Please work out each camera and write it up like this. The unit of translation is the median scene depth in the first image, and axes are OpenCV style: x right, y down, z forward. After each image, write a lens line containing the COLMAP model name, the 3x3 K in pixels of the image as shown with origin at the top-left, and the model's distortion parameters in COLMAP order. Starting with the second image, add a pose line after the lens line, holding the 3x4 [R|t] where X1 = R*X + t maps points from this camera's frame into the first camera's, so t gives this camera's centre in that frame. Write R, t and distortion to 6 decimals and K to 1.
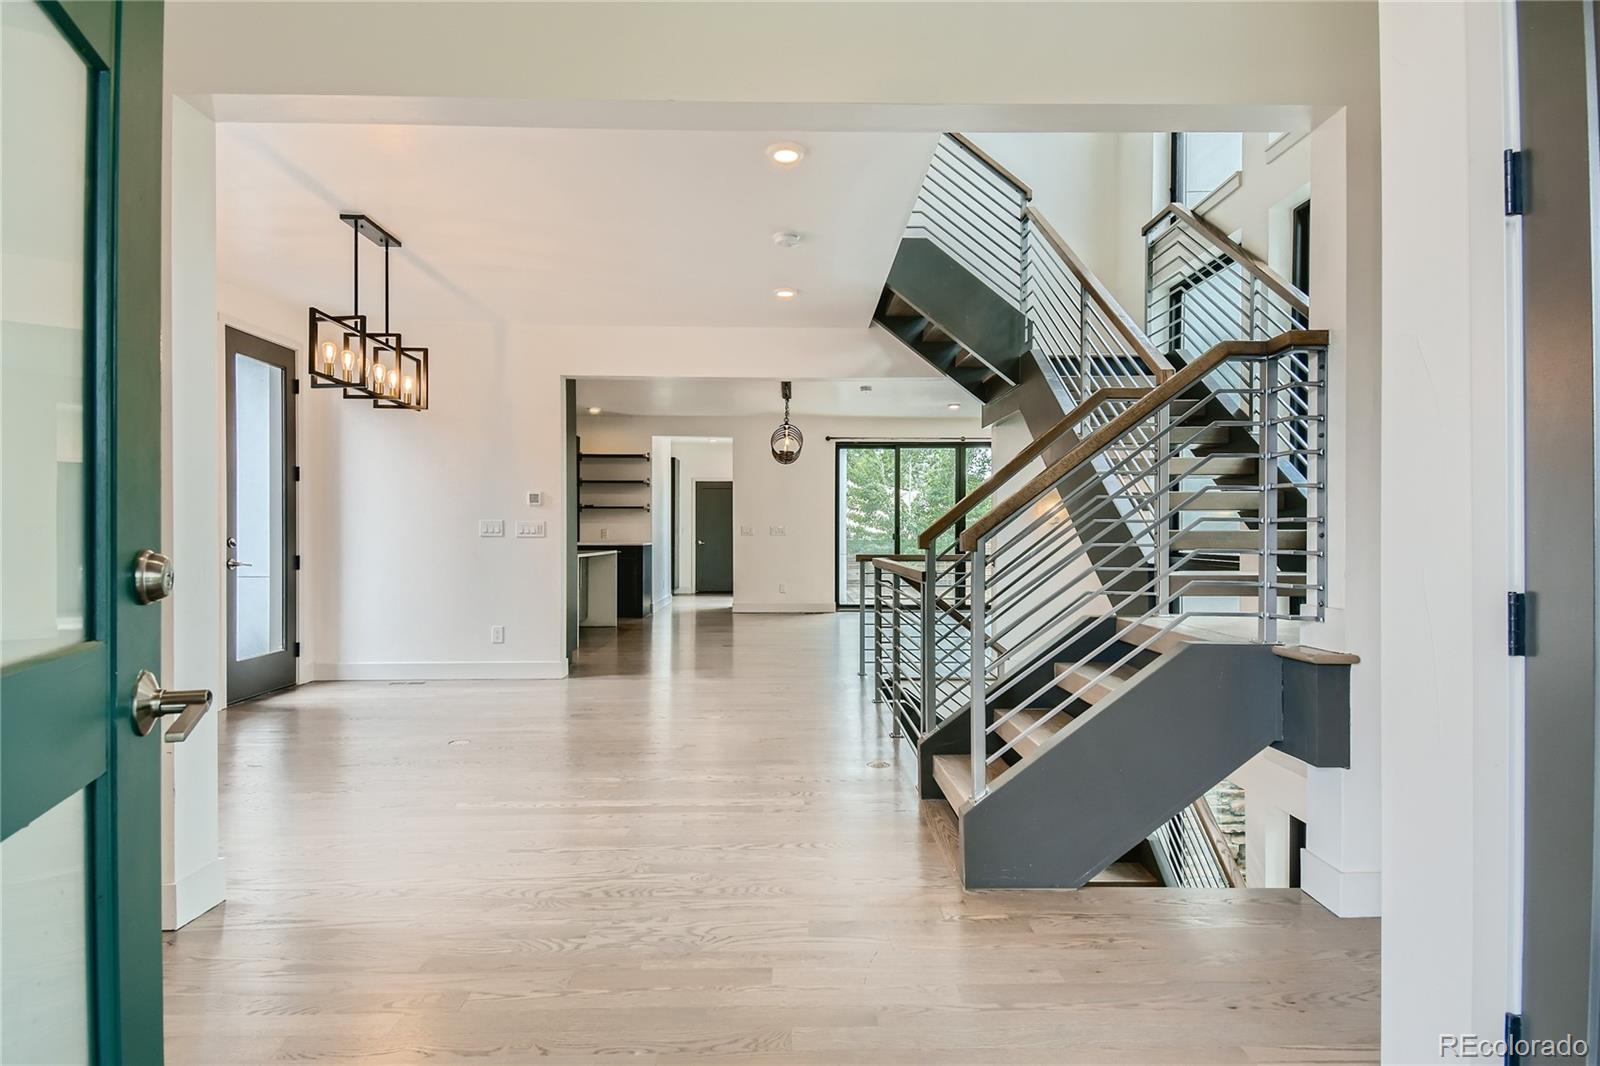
lens RADIAL K [[864.0, 0, 794.6], [0, 864.0, 528.4], [0, 0, 1]] dist [0.035932, 0.000044]
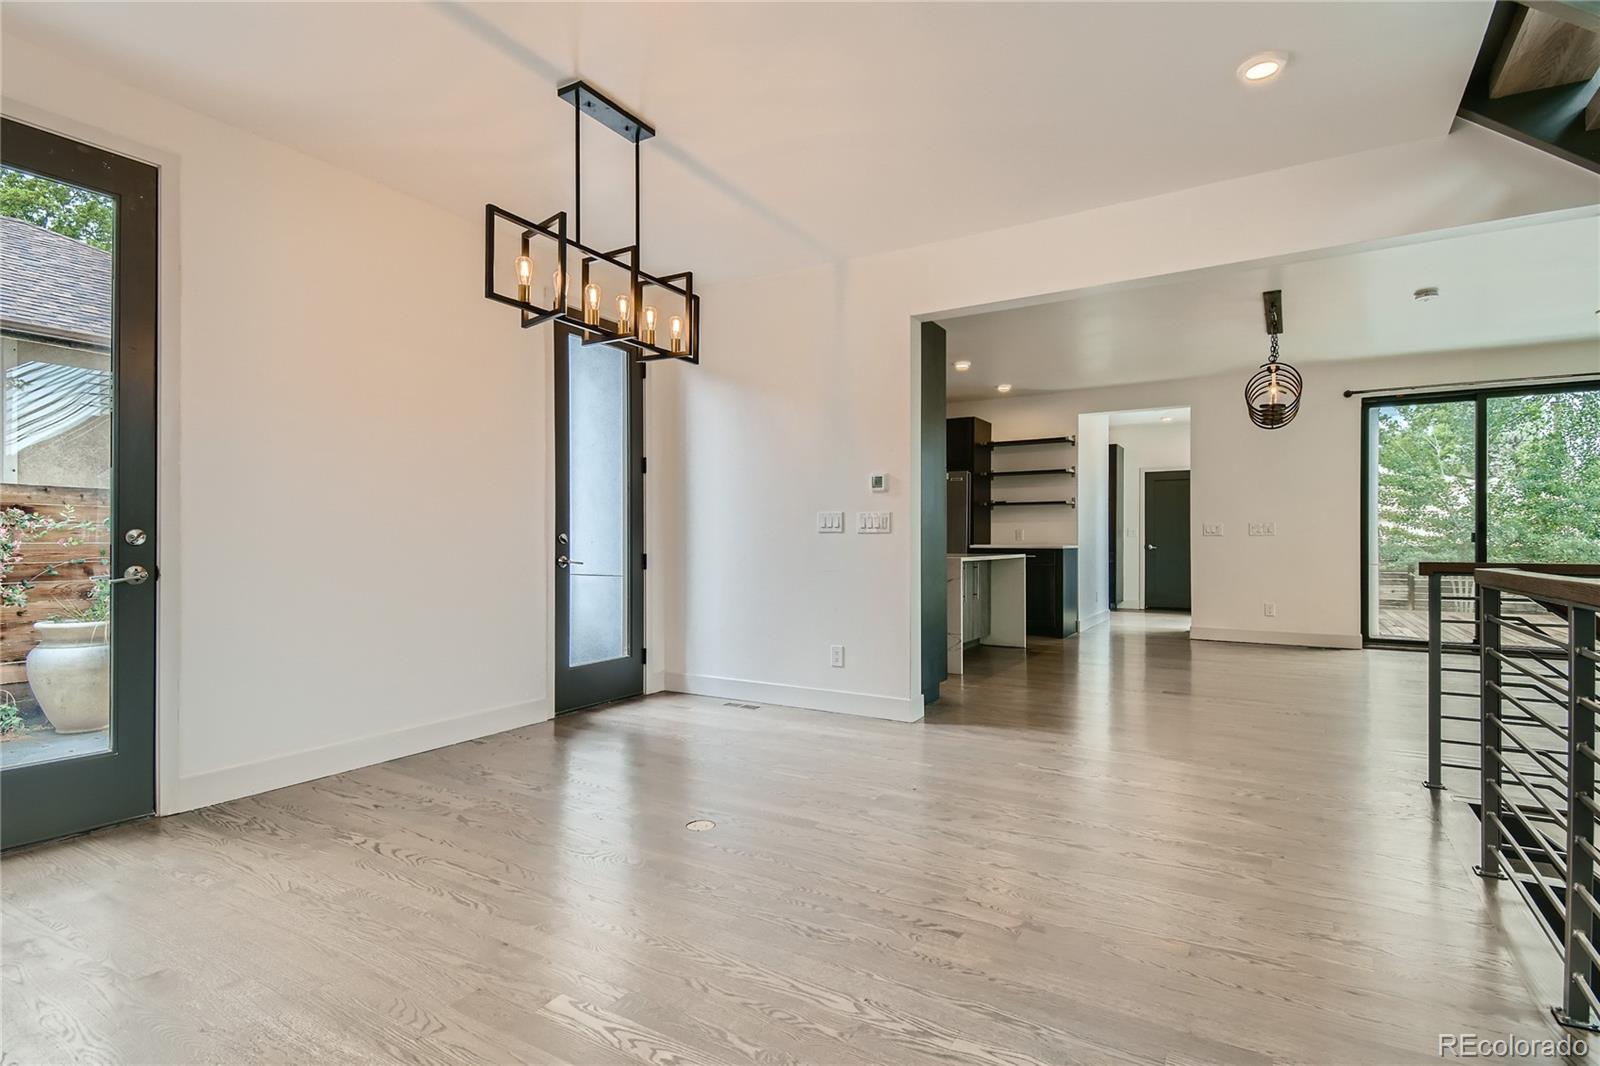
lens RADIAL K [[793.7, 0, 792.3], [0, 793.7, 545.8], [0, 0, 1]] dist [0.040099, -0.014745]
pose [[0.847746, 0.001853, -0.530399, 0.005748], [0.003272, 0.999957, 0.008724, 0.011467], [0.530392, -0.009131, 0.847703, 0.272915]]
